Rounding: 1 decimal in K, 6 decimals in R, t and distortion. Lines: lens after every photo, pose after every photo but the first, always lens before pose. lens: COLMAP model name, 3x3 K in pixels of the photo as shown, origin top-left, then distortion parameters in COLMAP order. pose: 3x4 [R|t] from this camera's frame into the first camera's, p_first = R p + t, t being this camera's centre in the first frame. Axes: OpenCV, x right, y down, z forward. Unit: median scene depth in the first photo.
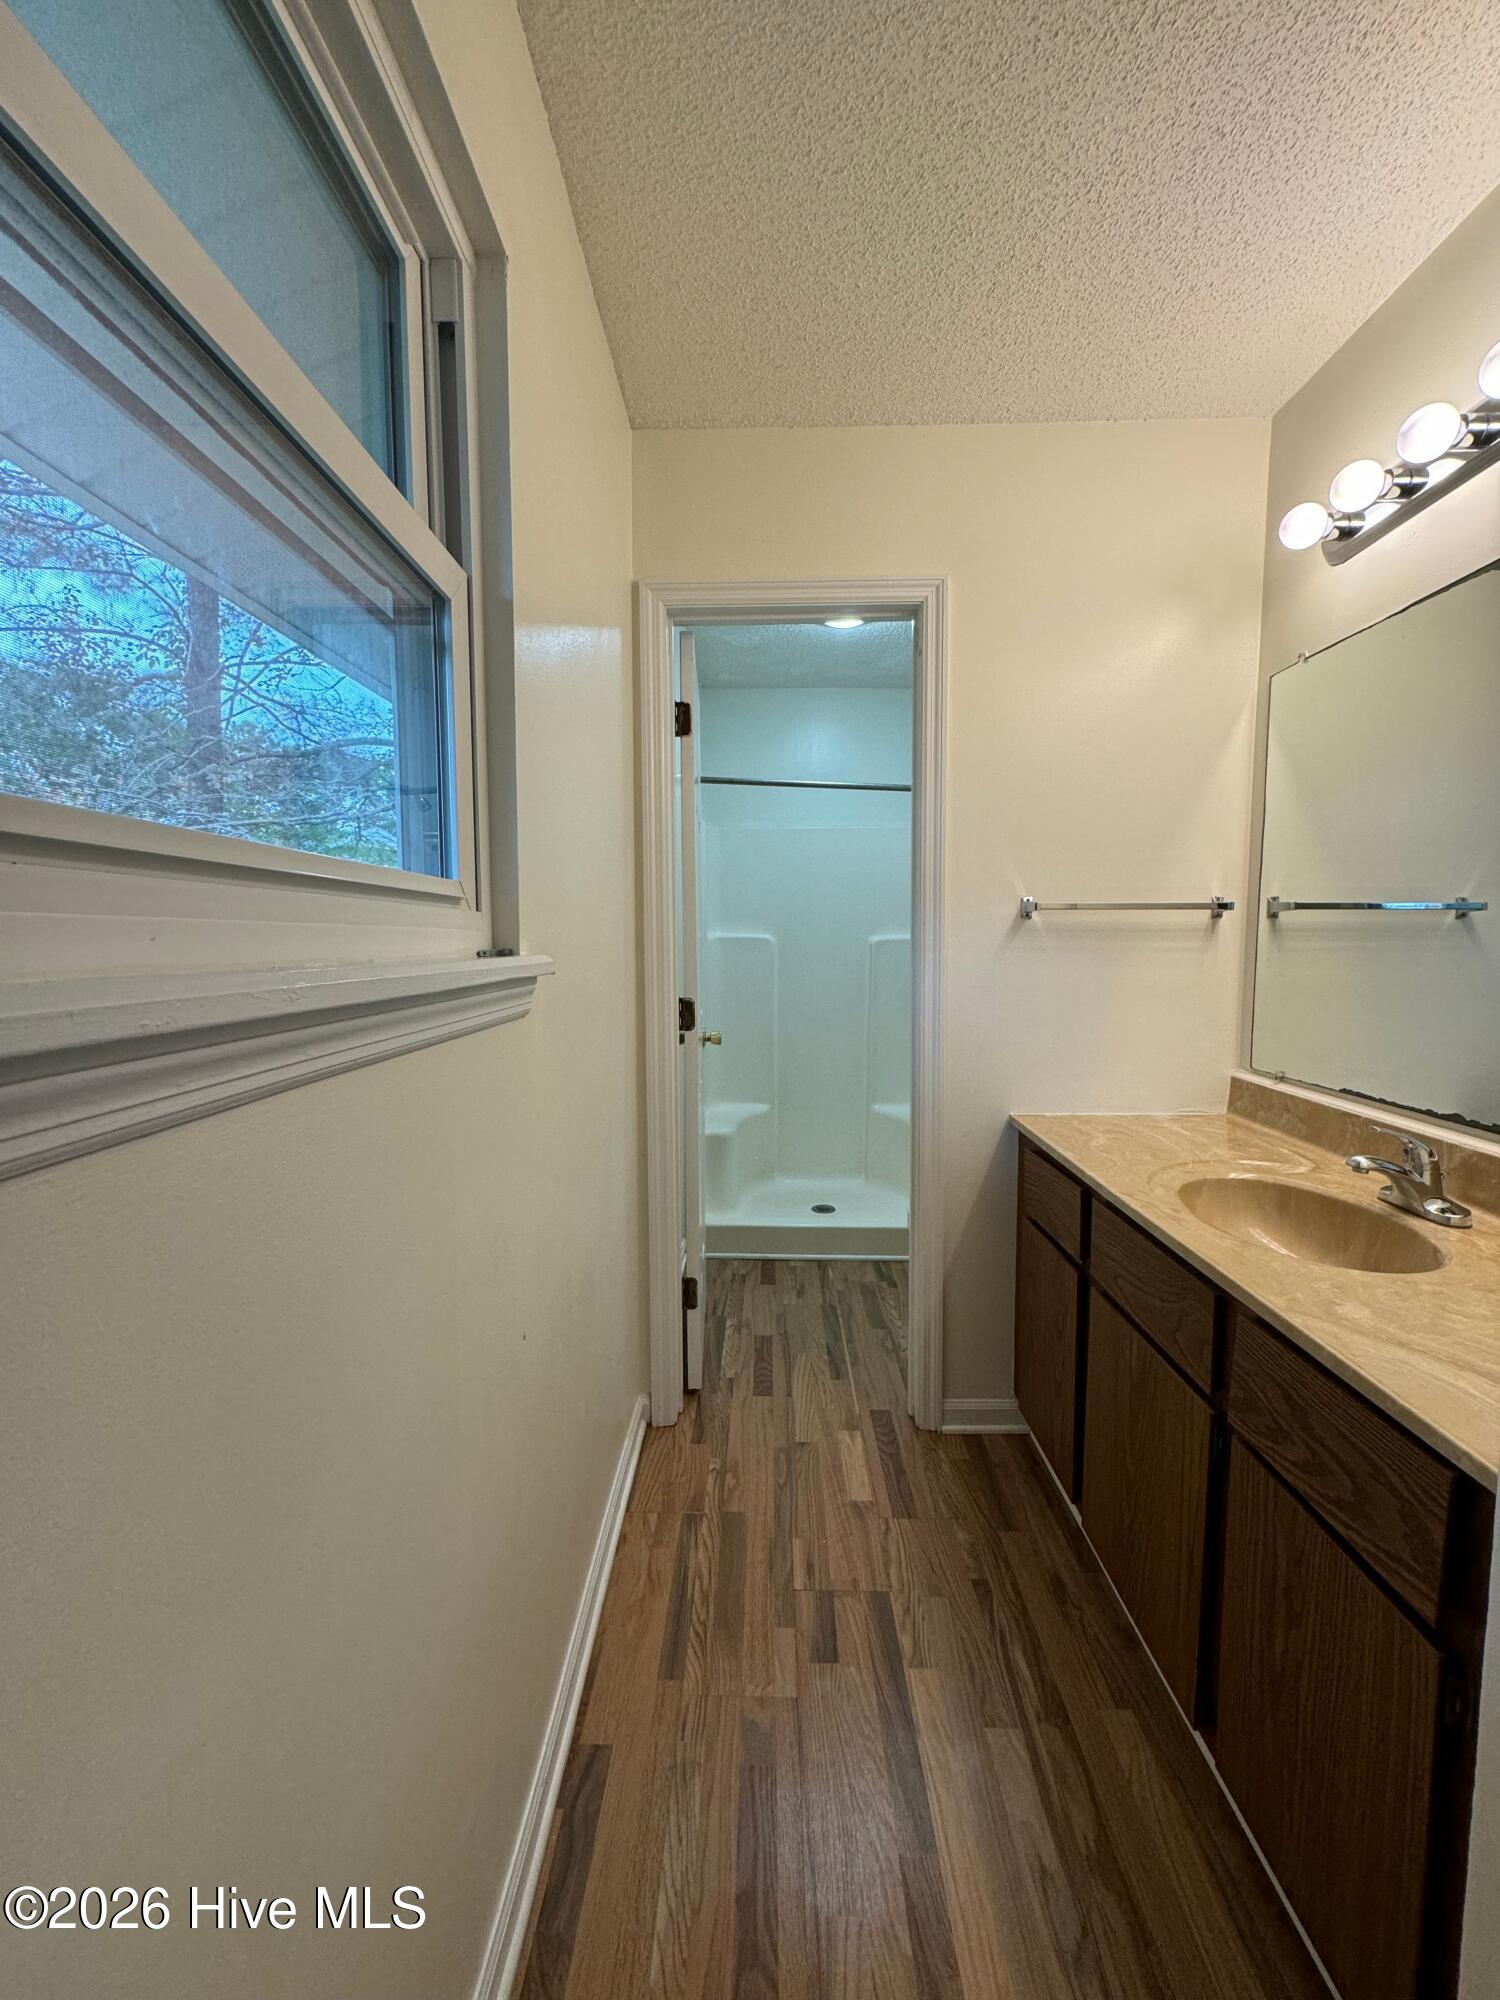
lens RADIAL K [[800.2, 0, 747.9], [0, 800.2, 1010.6], [0, 0, 1]] dist [-0.000281, 0.000150]
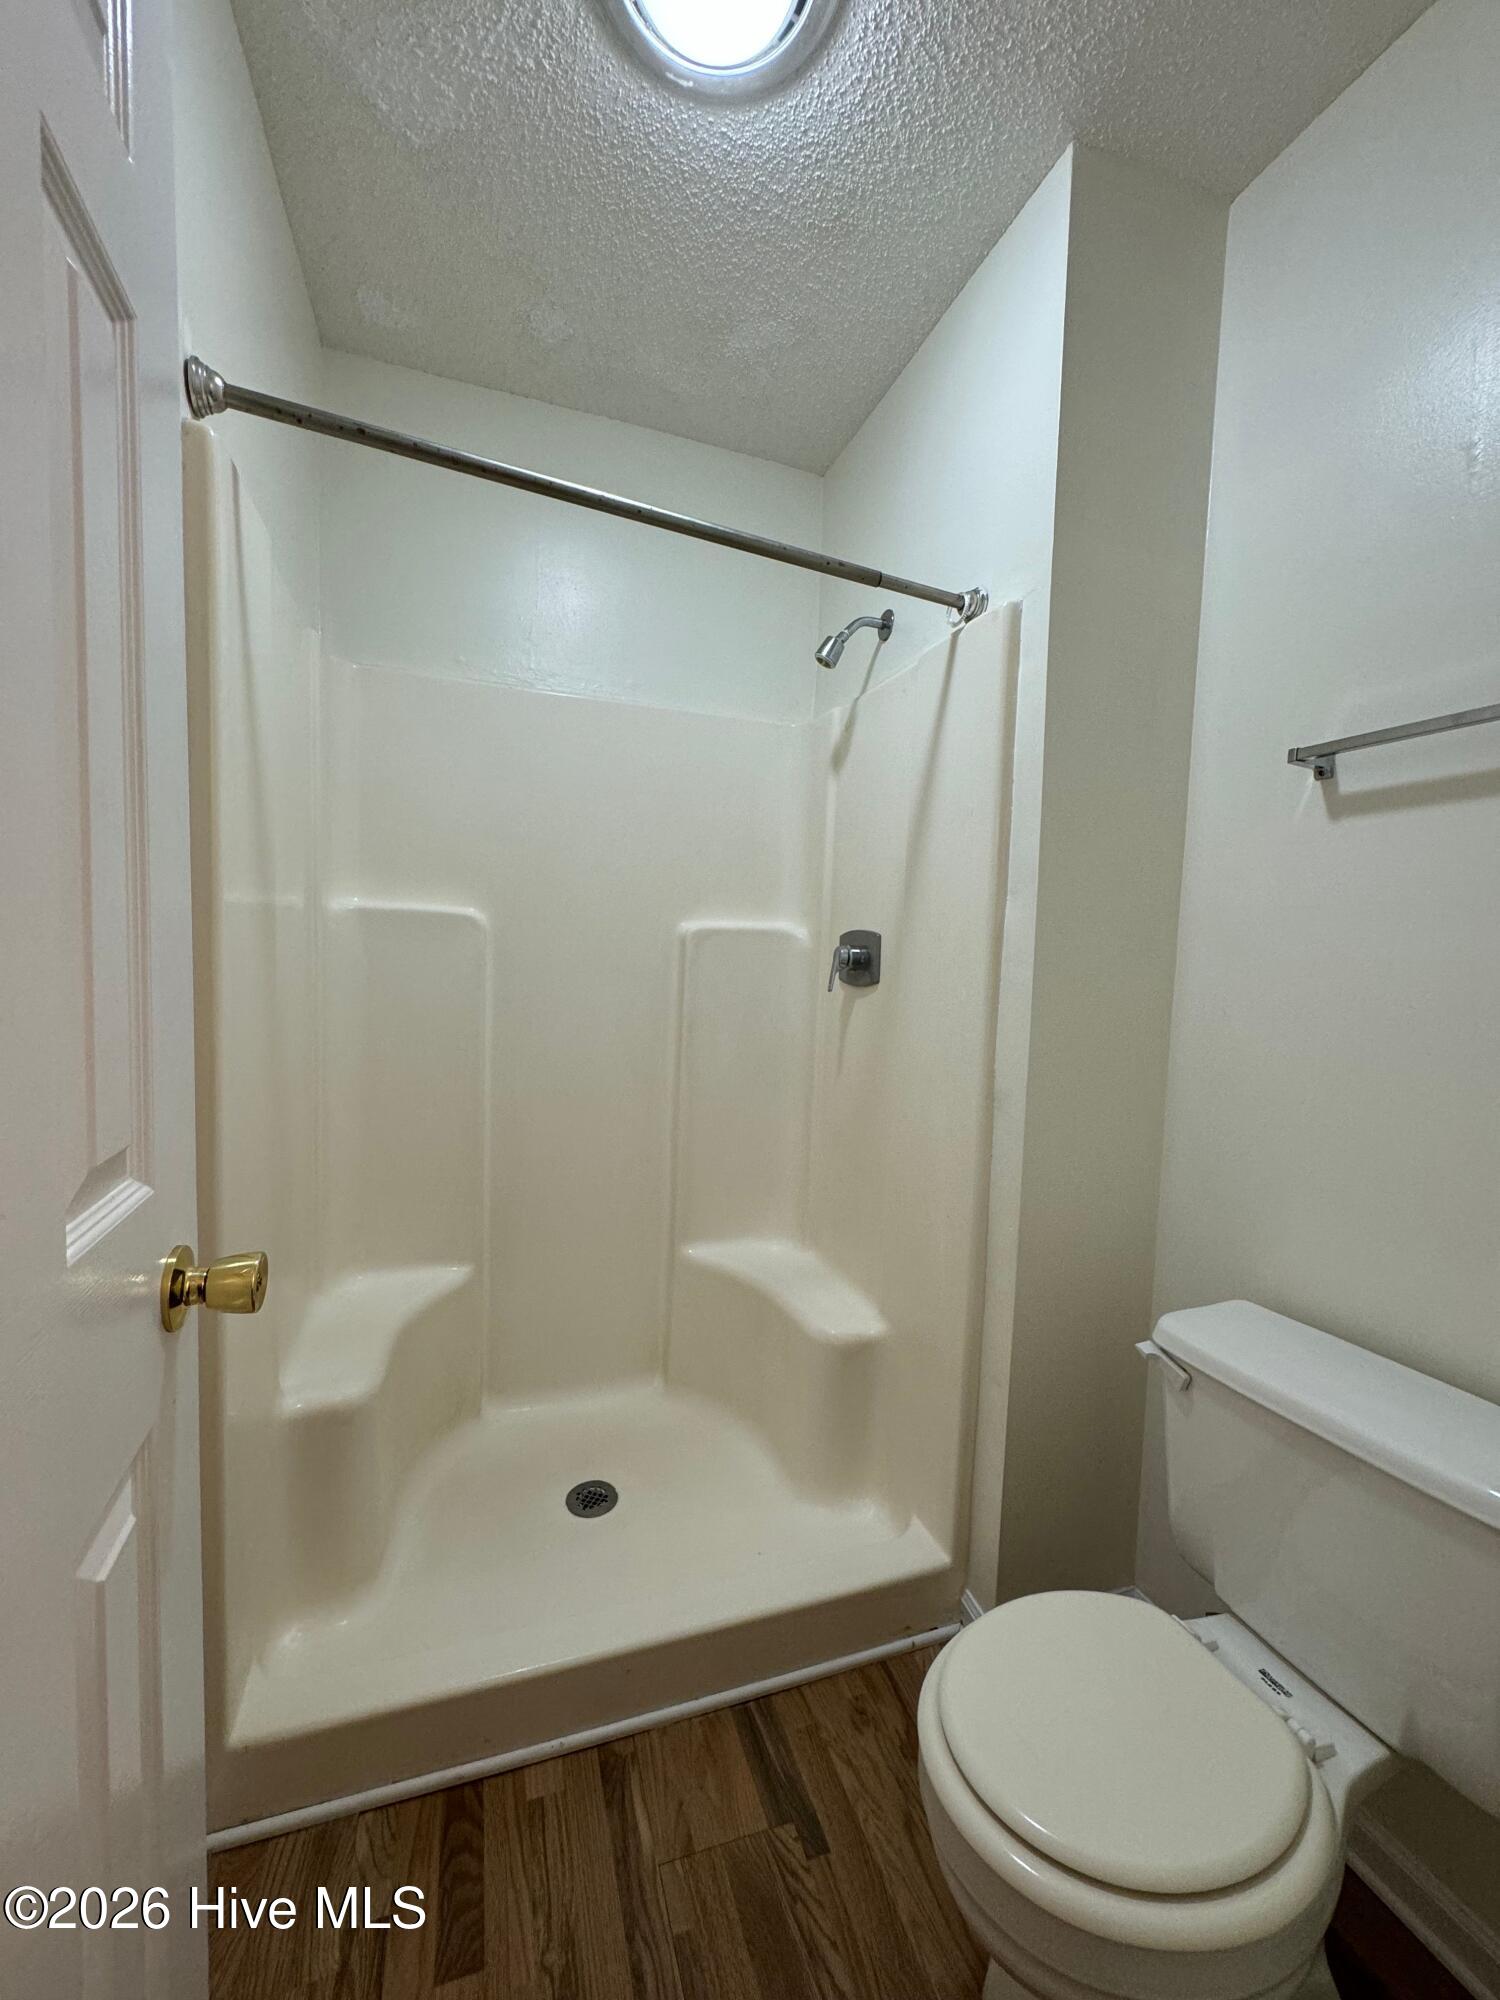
lens RADIAL K [[800.2, 0, 759.0], [0, 800.2, 1006.5], [0, 0, 1]] dist [-0.000281, 0.000150]
pose [[0.934429, 0.006082, 0.356099, 0.017527], [-0.004107, 0.999972, -0.006302, -0.037073], [-0.356127, 0.004426, 0.934427, 0.541004]]
